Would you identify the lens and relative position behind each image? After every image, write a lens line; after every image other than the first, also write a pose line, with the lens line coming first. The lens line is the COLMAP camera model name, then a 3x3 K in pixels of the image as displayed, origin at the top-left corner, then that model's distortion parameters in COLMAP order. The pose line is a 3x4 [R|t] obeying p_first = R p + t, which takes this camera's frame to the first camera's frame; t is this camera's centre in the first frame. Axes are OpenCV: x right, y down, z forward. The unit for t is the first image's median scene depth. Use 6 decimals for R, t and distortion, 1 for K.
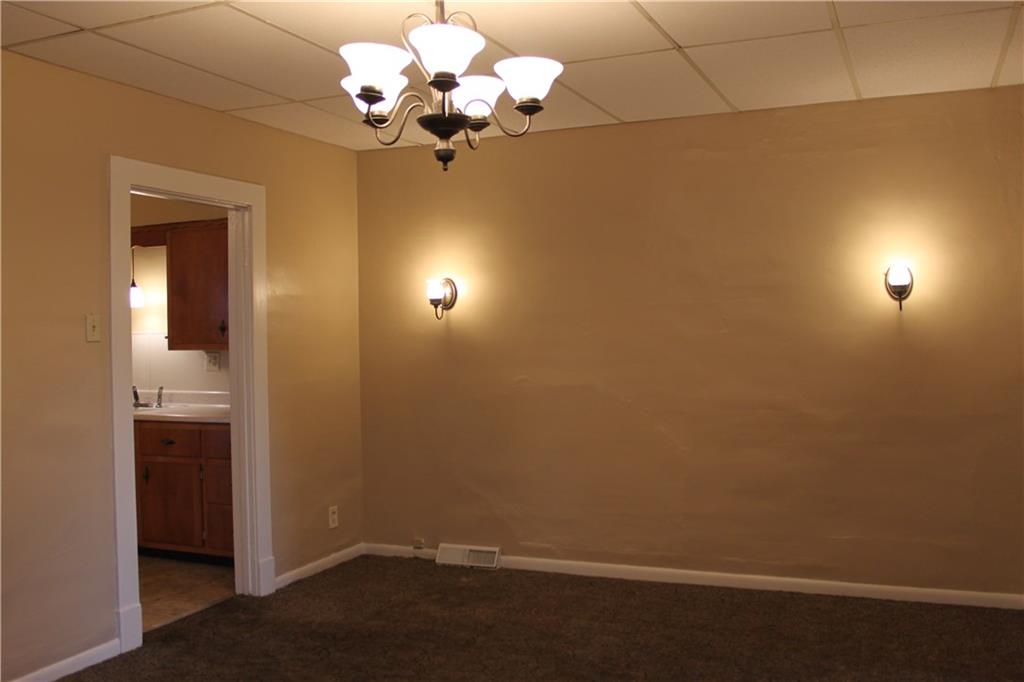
lens RADIAL K [[929.0, 0, 511.8], [0, 929.0, 340.4], [0, 0, 1]] dist [-0.063962, 0.000000]
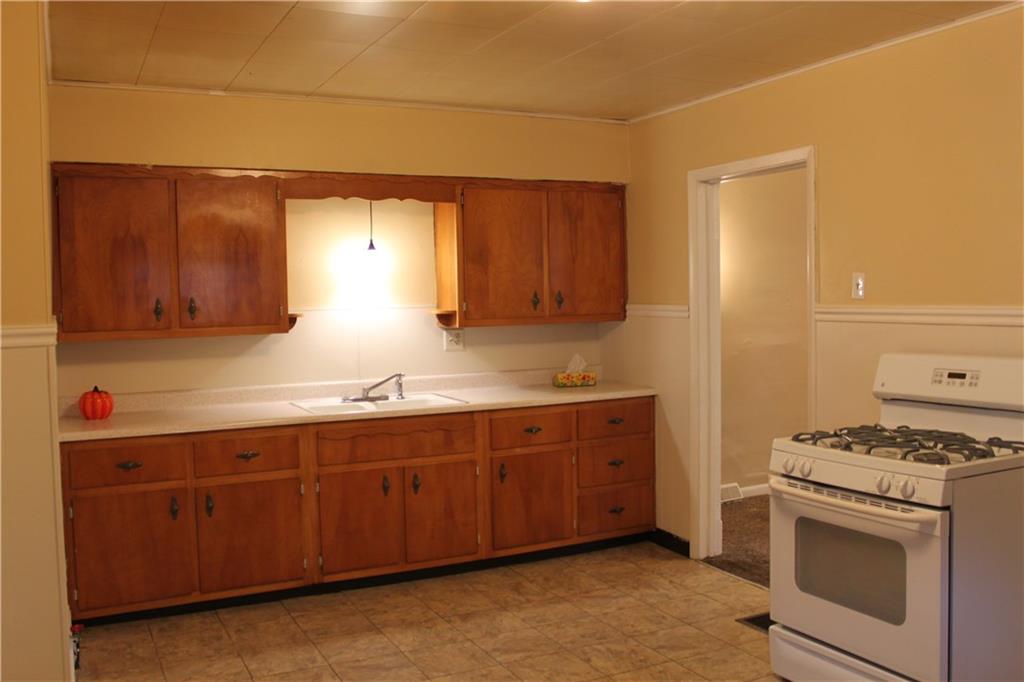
lens RADIAL K [[929.0, 0, 512.7], [0, 929.0, 340.8], [0, 0, 1]] dist [-0.063962, 0.000000]
pose [[0.624820, -0.037253, 0.779880, -1.007794], [0.018192, 0.999285, 0.033158, -0.004315], [-0.780557, -0.006530, 0.625050, 0.429893]]
